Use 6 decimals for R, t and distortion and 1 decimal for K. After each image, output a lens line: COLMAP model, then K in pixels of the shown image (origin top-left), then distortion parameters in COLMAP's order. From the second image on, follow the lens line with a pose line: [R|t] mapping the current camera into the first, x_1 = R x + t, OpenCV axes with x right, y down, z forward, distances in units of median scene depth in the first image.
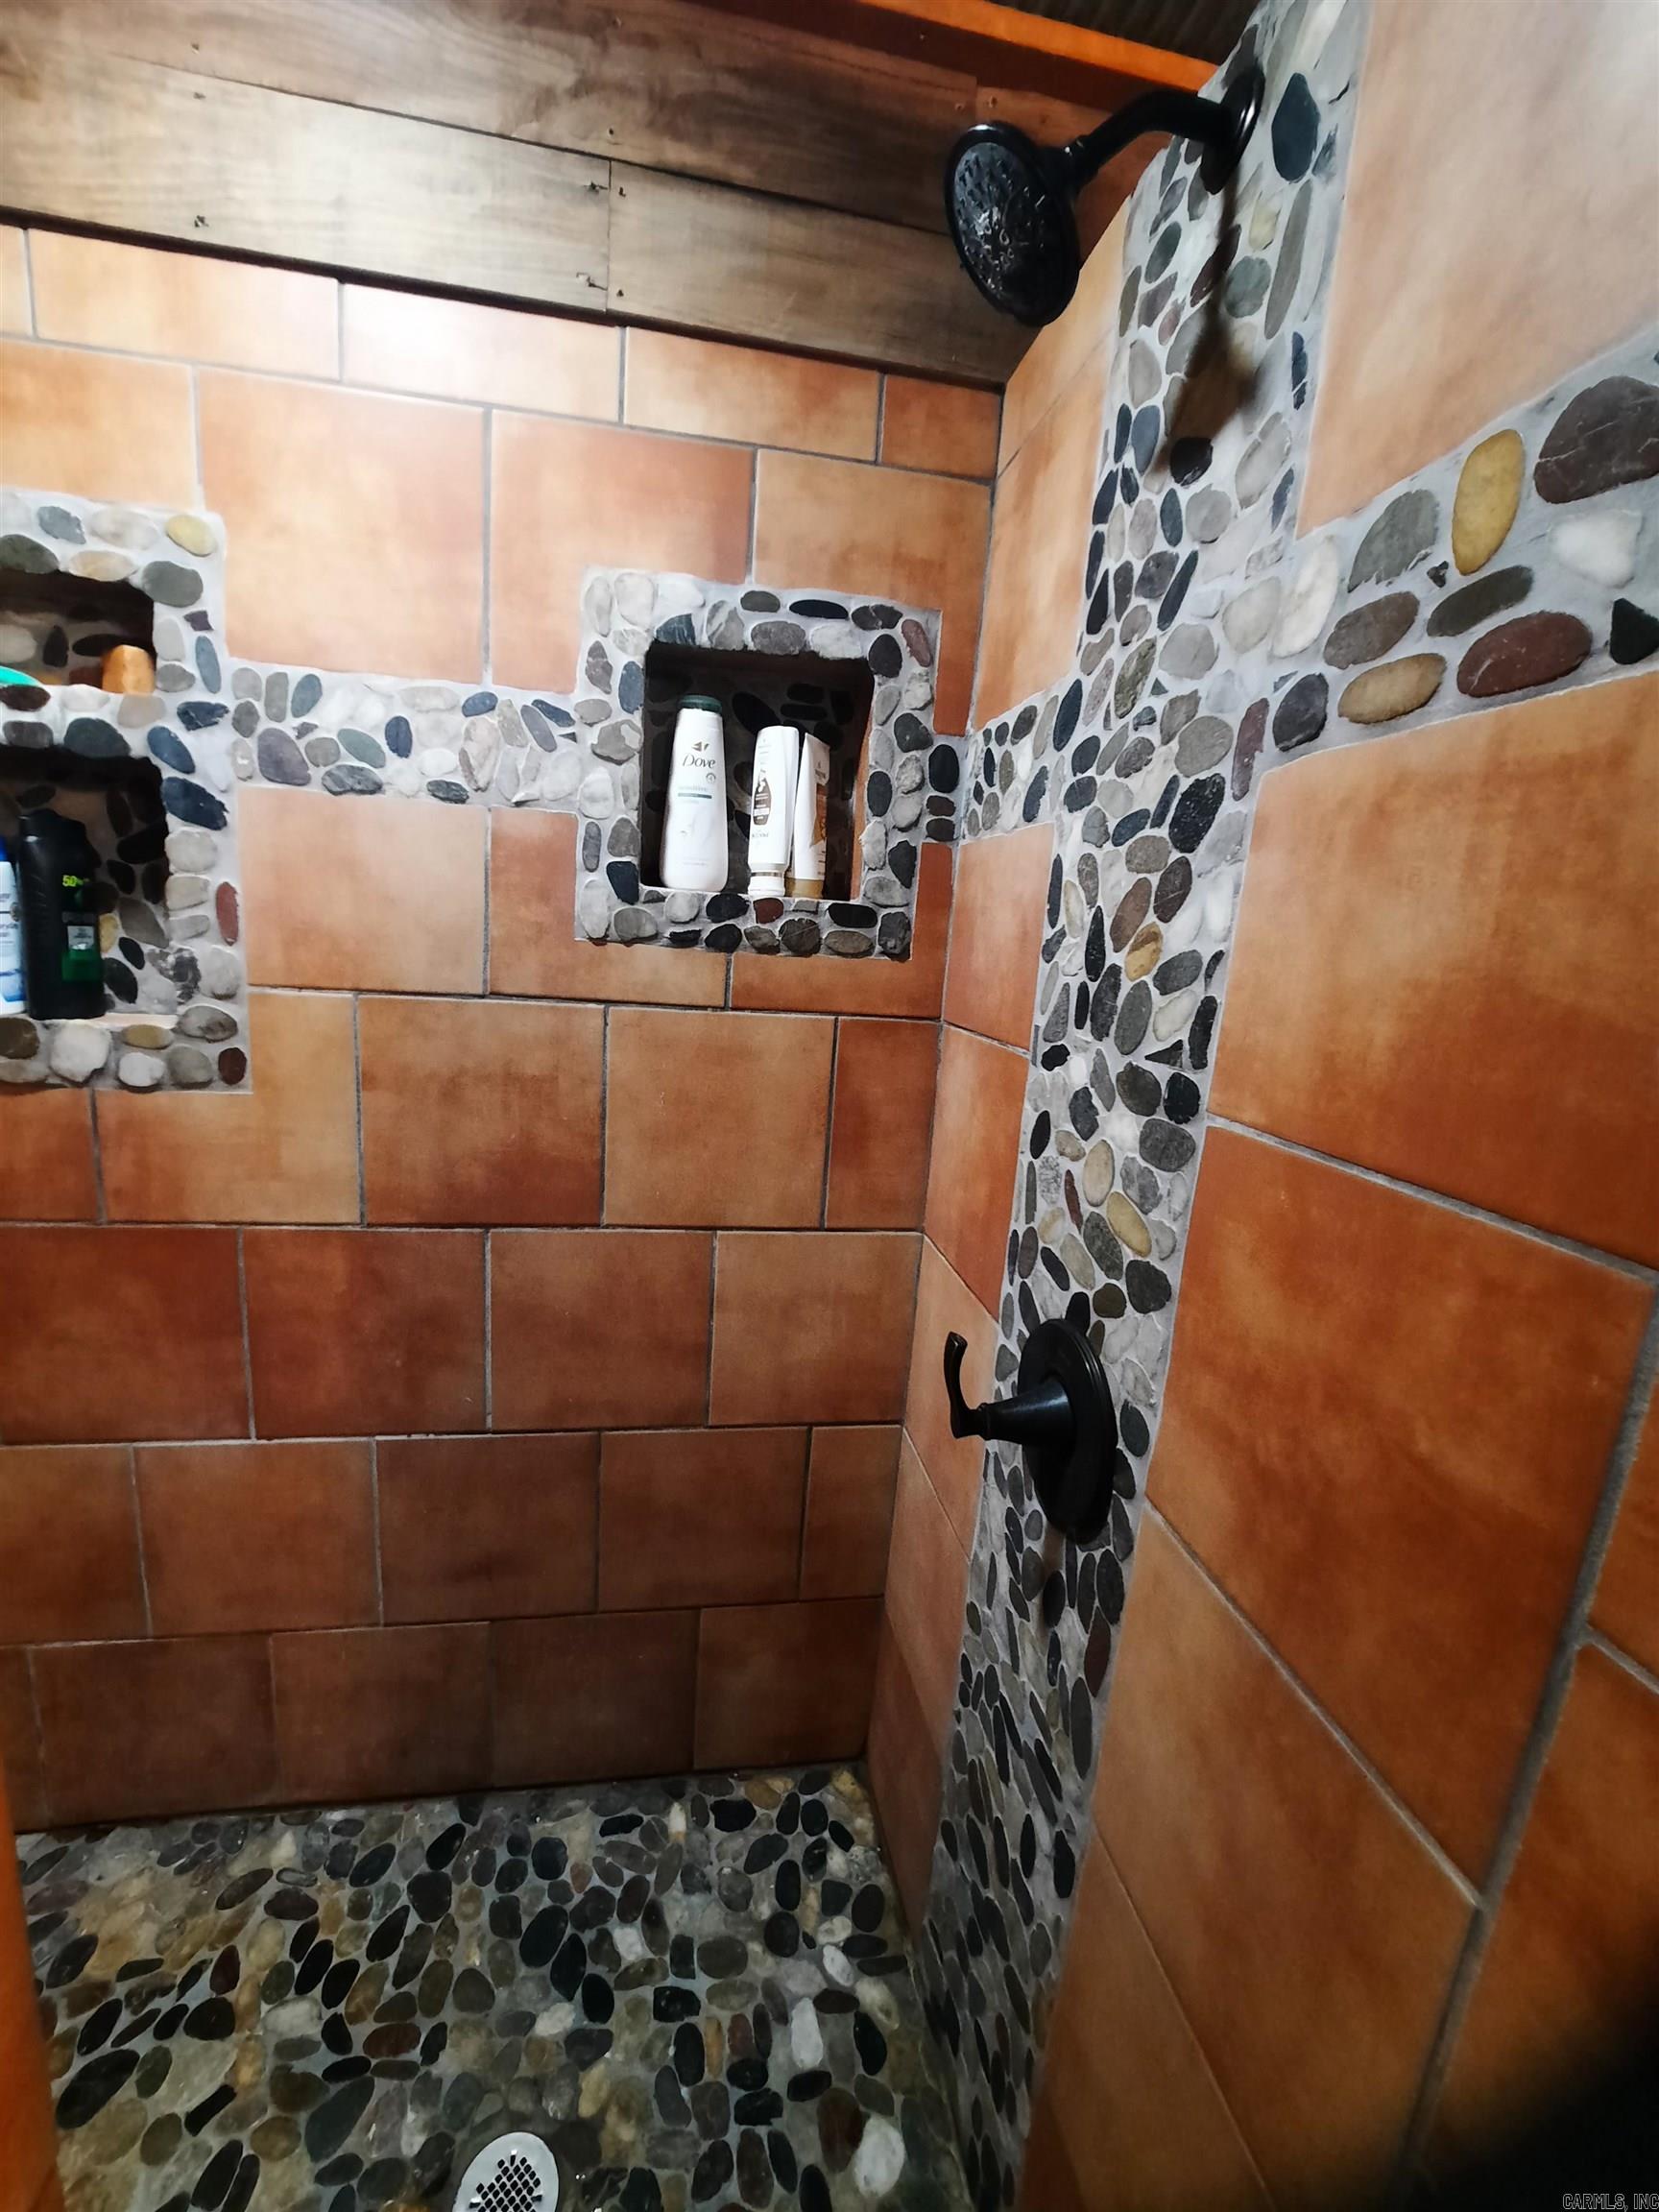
lens RADIAL K [[887.8, 0, 821.0], [0, 887.8, 1108.2], [0, 0, 1]] dist [-0.024782, 0.002281]
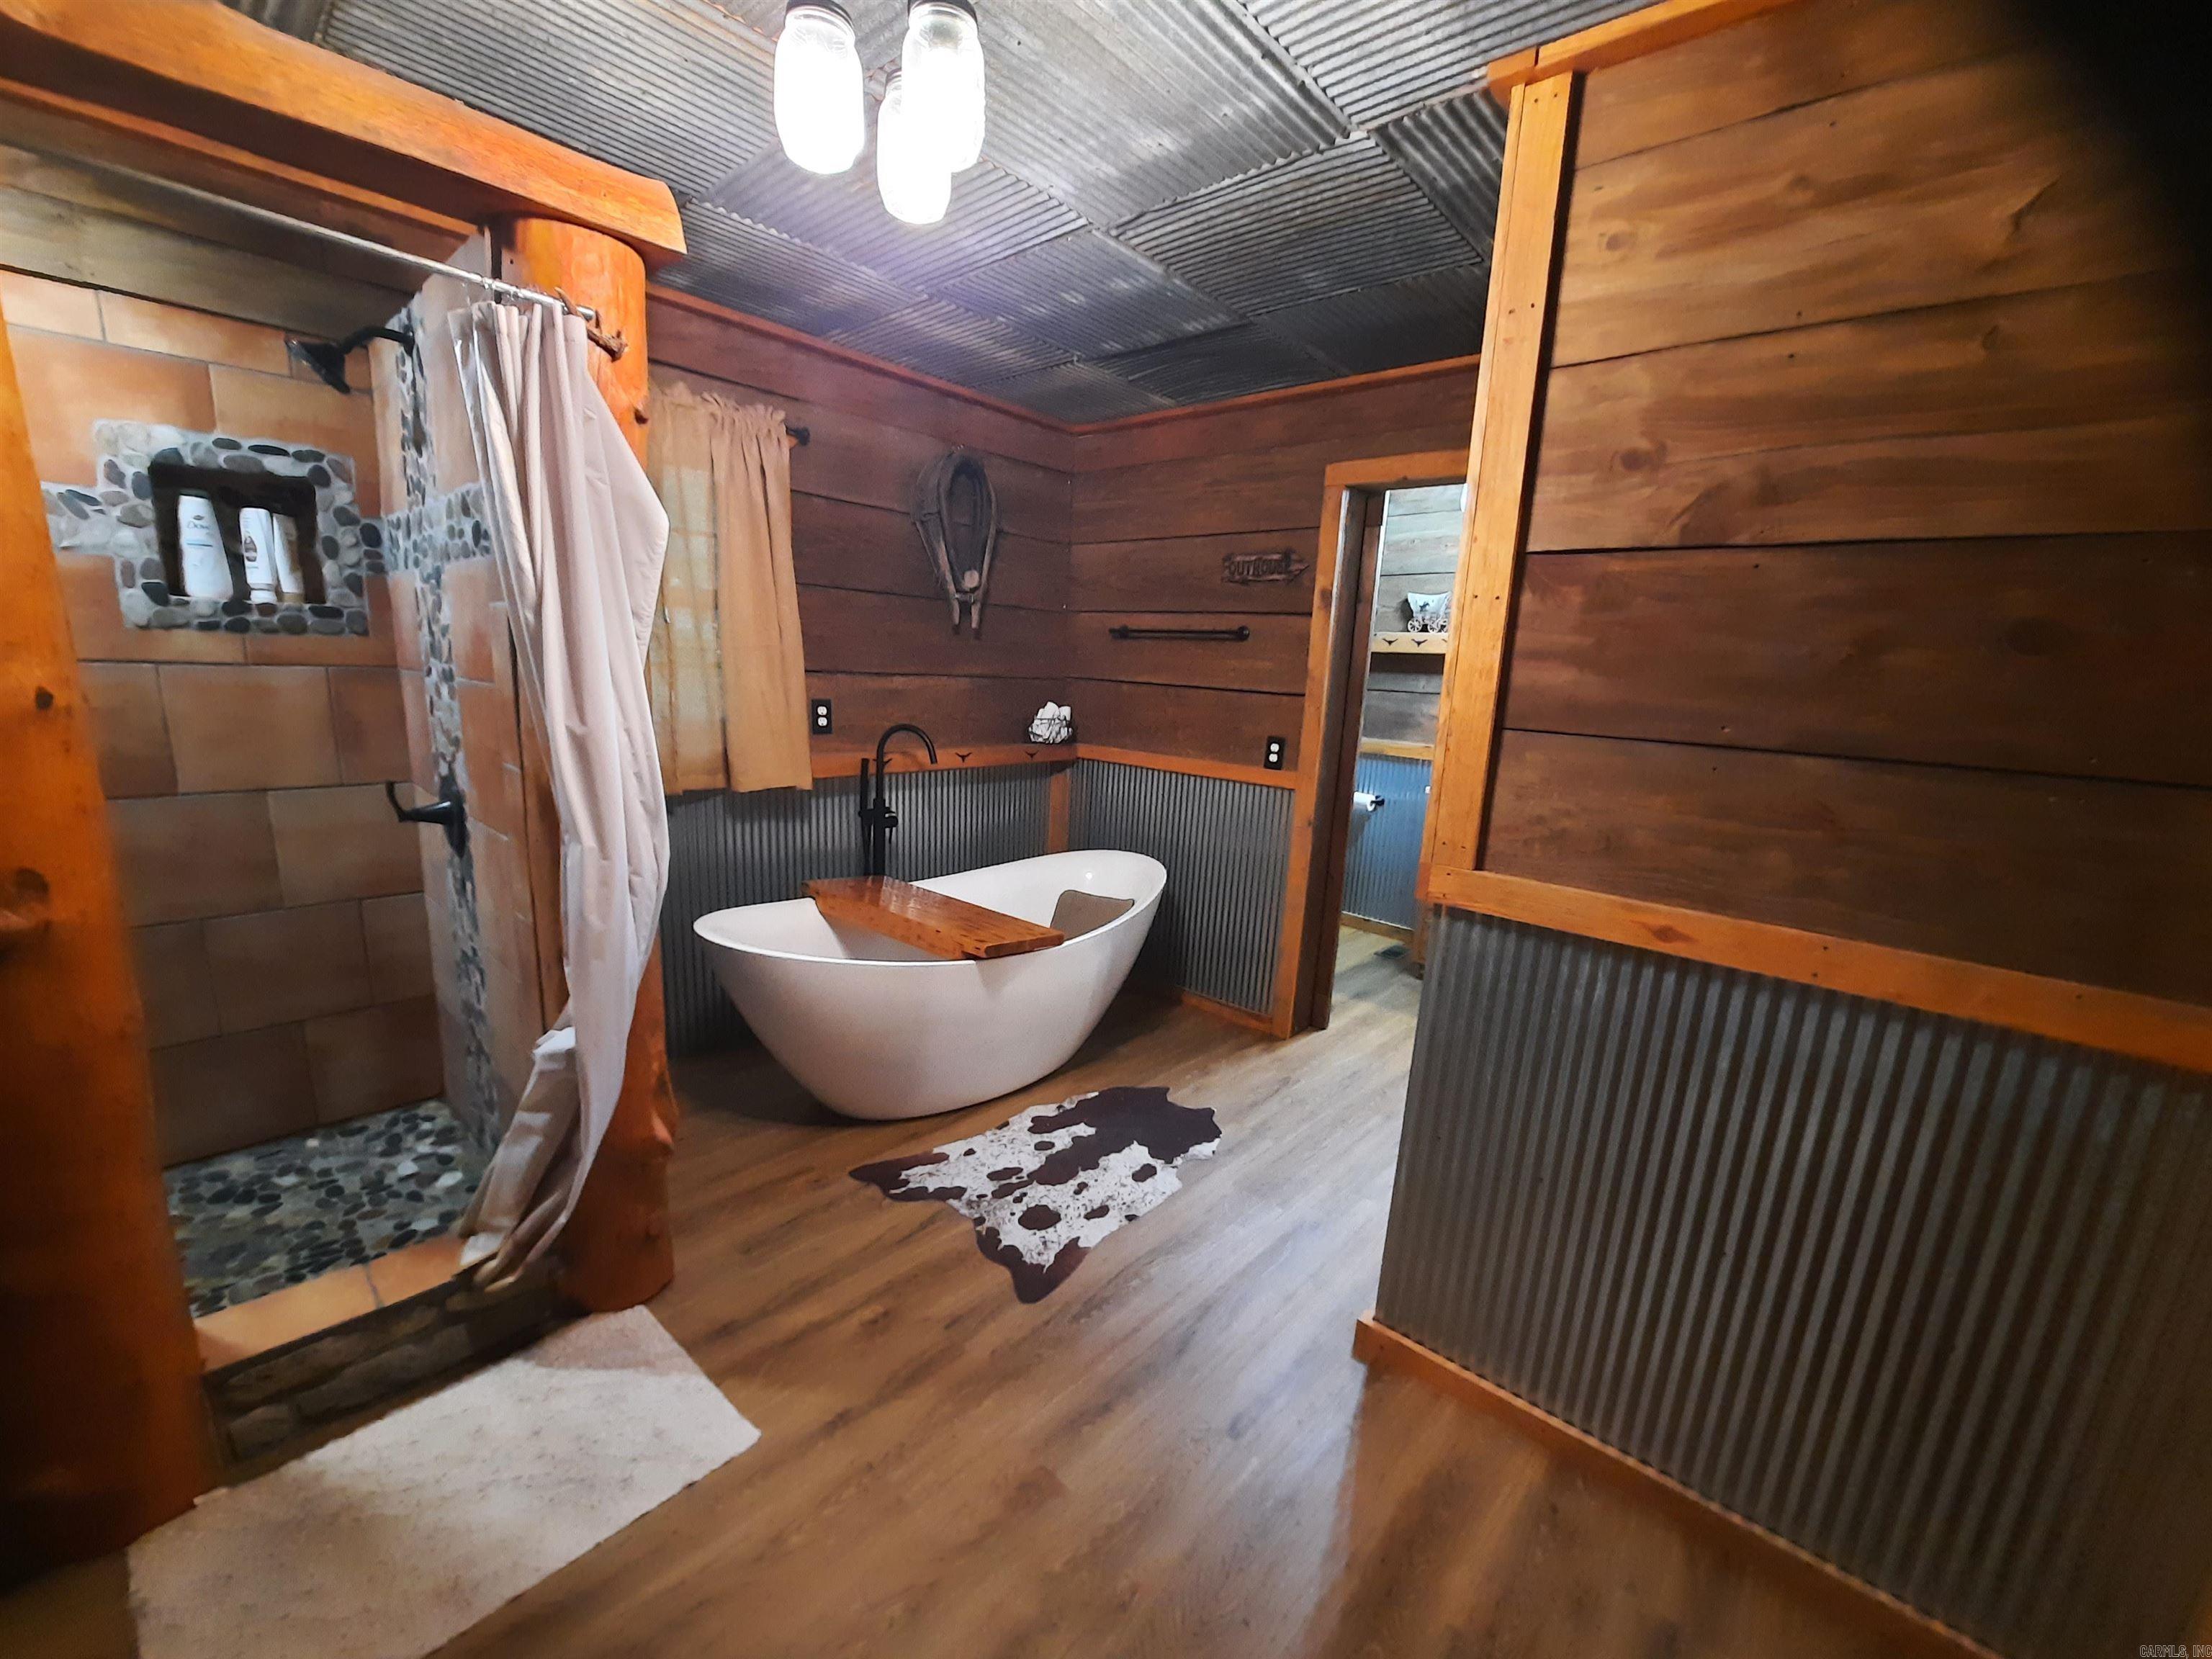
lens RADIAL K [[887.8, 0, 1115.9], [0, 887.8, 861.0], [0, 0, 1]] dist [-0.024782, 0.002281]
pose [[0.789561, -0.158938, 0.592733, 0.188797], [0.122219, 0.987256, 0.101924, 0.334044], [-0.601378, -0.008032, 0.798924, -1.552323]]
